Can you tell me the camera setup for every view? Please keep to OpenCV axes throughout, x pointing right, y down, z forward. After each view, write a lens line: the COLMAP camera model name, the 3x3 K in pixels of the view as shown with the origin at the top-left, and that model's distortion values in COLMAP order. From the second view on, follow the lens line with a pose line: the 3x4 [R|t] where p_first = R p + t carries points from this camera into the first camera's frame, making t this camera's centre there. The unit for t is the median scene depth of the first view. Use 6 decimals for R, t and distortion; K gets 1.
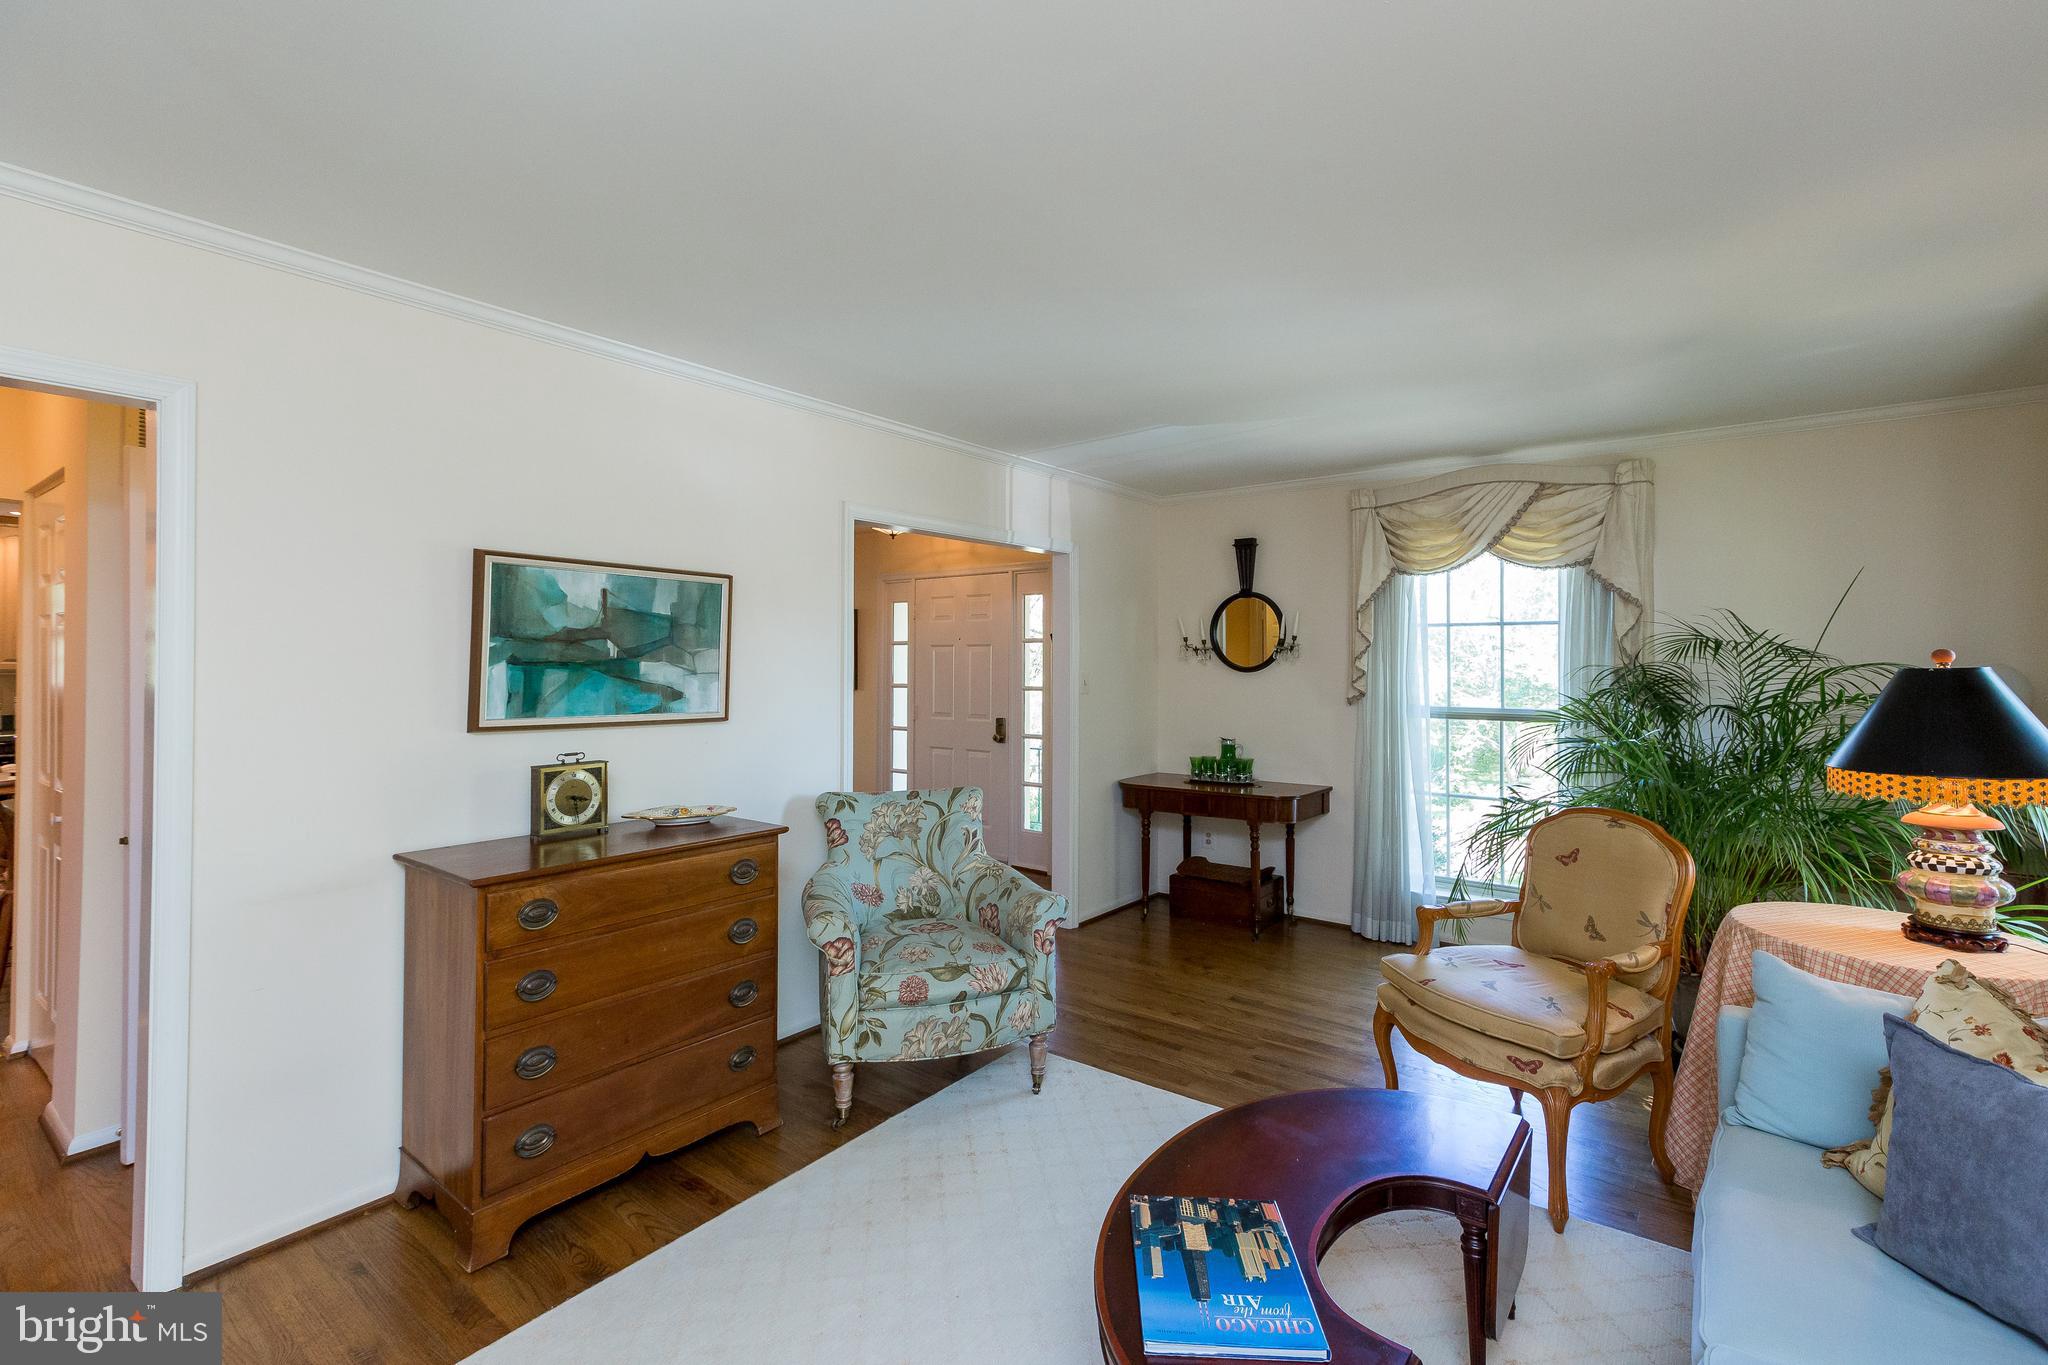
lens RADIAL K [[929.3, 0, 1032.5], [0, 929.3, 674.4], [0, 0, 1]] dist [0.006124, -0.001027]
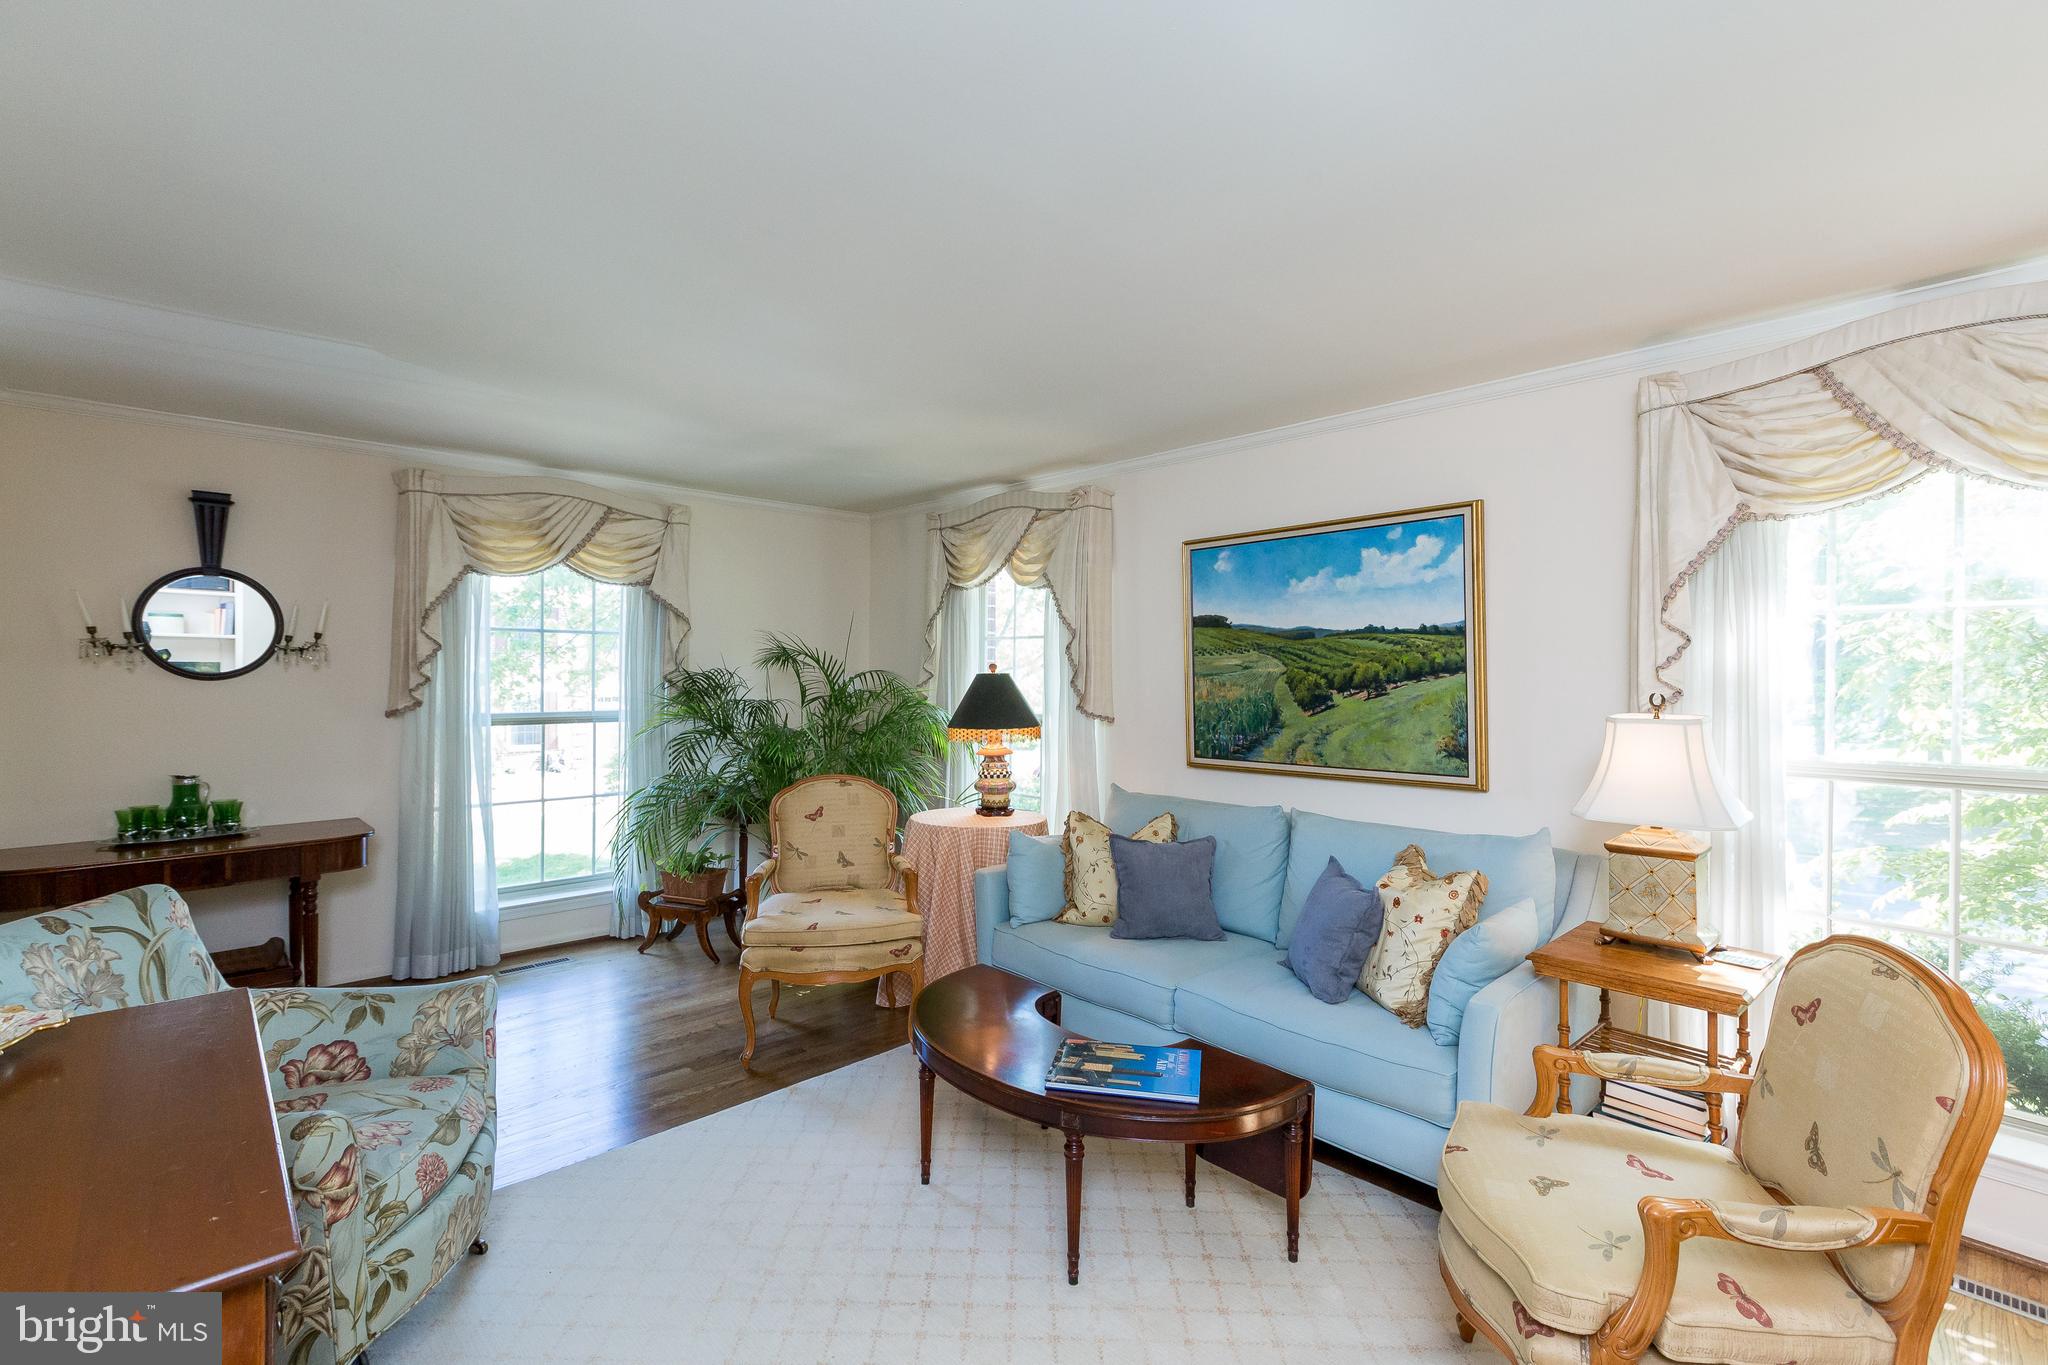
lens RADIAL K [[929.3, 0, 1032.5], [0, 929.3, 674.4], [0, 0, 1]] dist [0.006124, -0.001027]
pose [[0.147724, -0.004091, 0.989020, -0.642977], [0.008647, 0.999959, 0.002845, -0.005744], [-0.988991, 0.008132, 0.147753, 0.447448]]
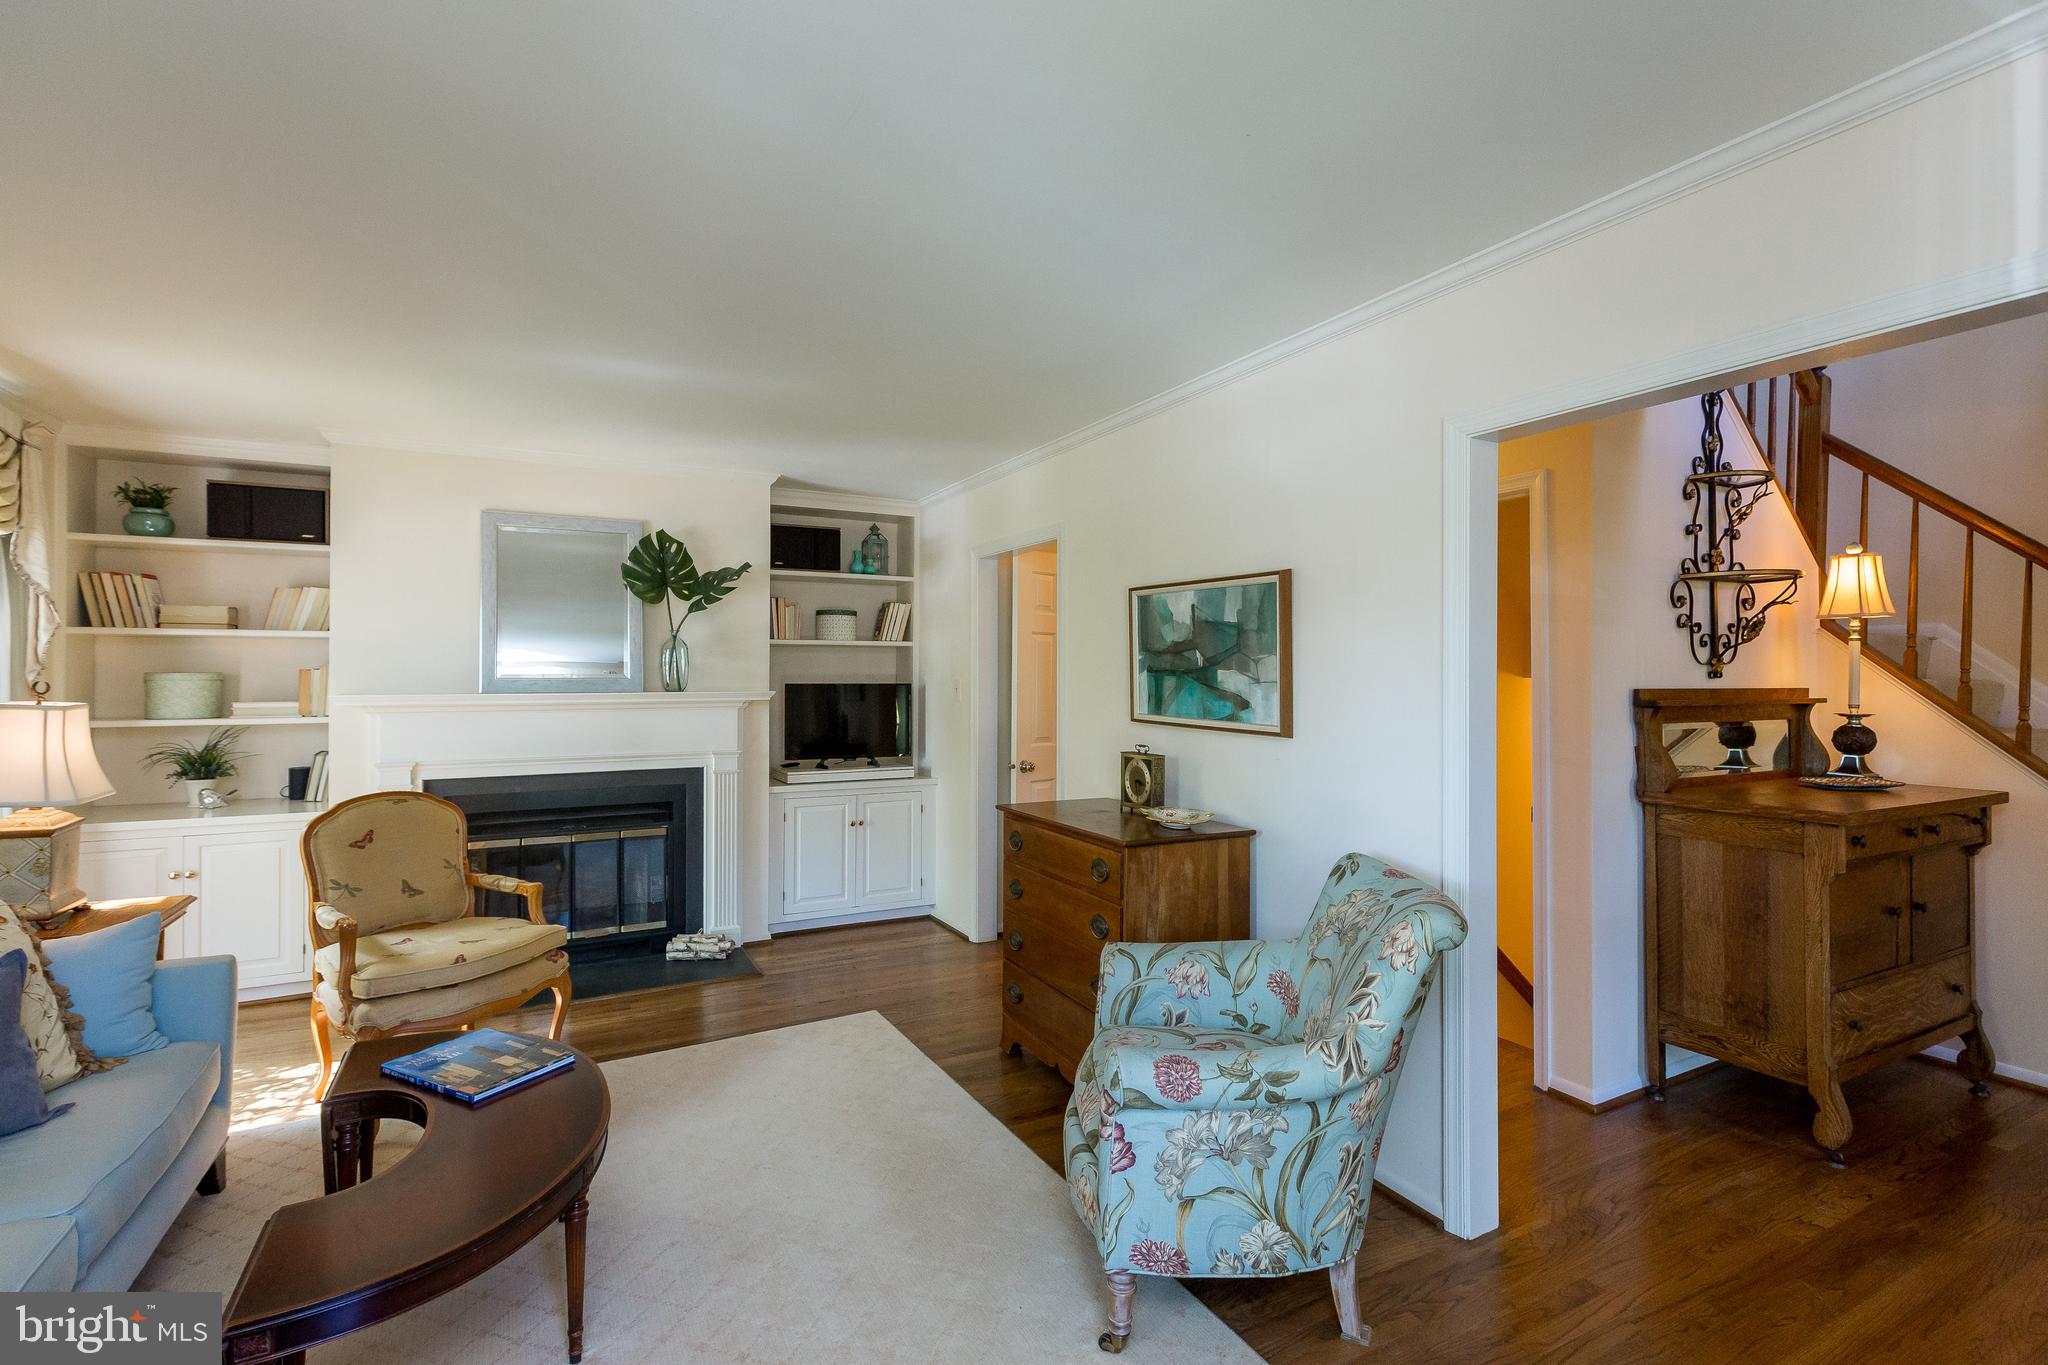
lens RADIAL K [[921.7, 0, 1010.7], [0, 921.7, 690.1], [0, 0, 1]] dist [0.001093, -0.000004]
pose [[-0.414202, 0.011380, -0.910114, 0.586172], [-0.018077, 0.999622, 0.020726, -0.007953], [0.910006, 0.025037, -0.413839, 1.168797]]
